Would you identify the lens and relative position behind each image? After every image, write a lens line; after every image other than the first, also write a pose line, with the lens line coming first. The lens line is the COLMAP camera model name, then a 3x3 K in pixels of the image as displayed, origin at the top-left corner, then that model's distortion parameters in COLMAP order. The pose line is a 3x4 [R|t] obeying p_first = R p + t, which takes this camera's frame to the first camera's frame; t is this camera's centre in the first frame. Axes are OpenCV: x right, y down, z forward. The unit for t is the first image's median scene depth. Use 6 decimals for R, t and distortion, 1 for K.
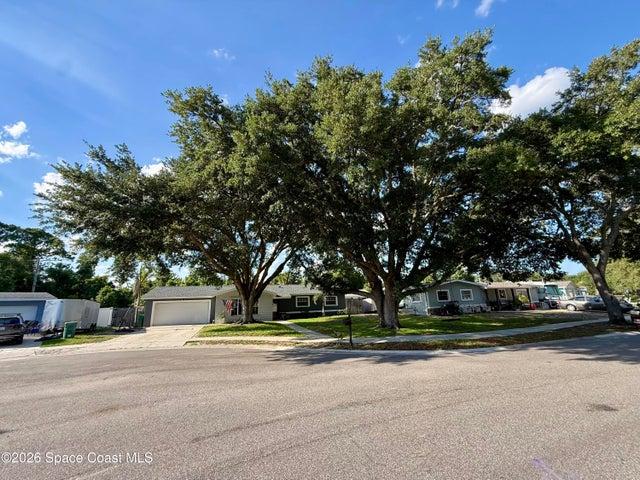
lens RADIAL K [[253.5, 0, 320.0], [0, 253.5, 240.0], [0, 0, 1]] dist [0.000722, -0.000109]
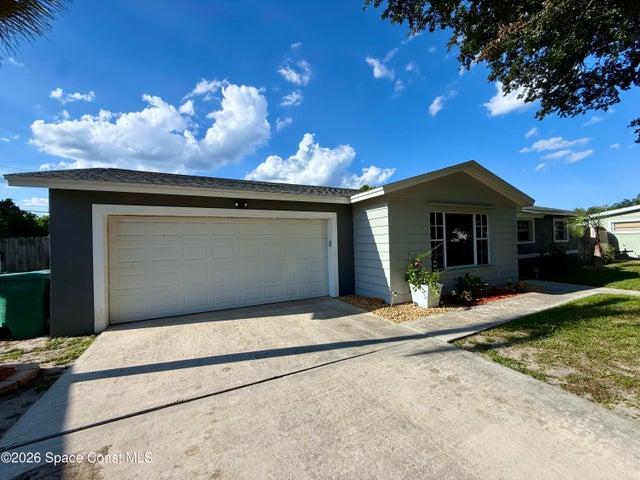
lens RADIAL K [[253.5, 0, 320.0], [0, 253.5, 240.0], [0, 0, 1]] dist [0.000722, -0.000109]
pose [[0.985026, 0.011311, 0.172033, -0.519362], [-0.050530, 0.972966, 0.225354, 0.214009], [-0.164834, -0.230672, 0.958968, 0.777651]]
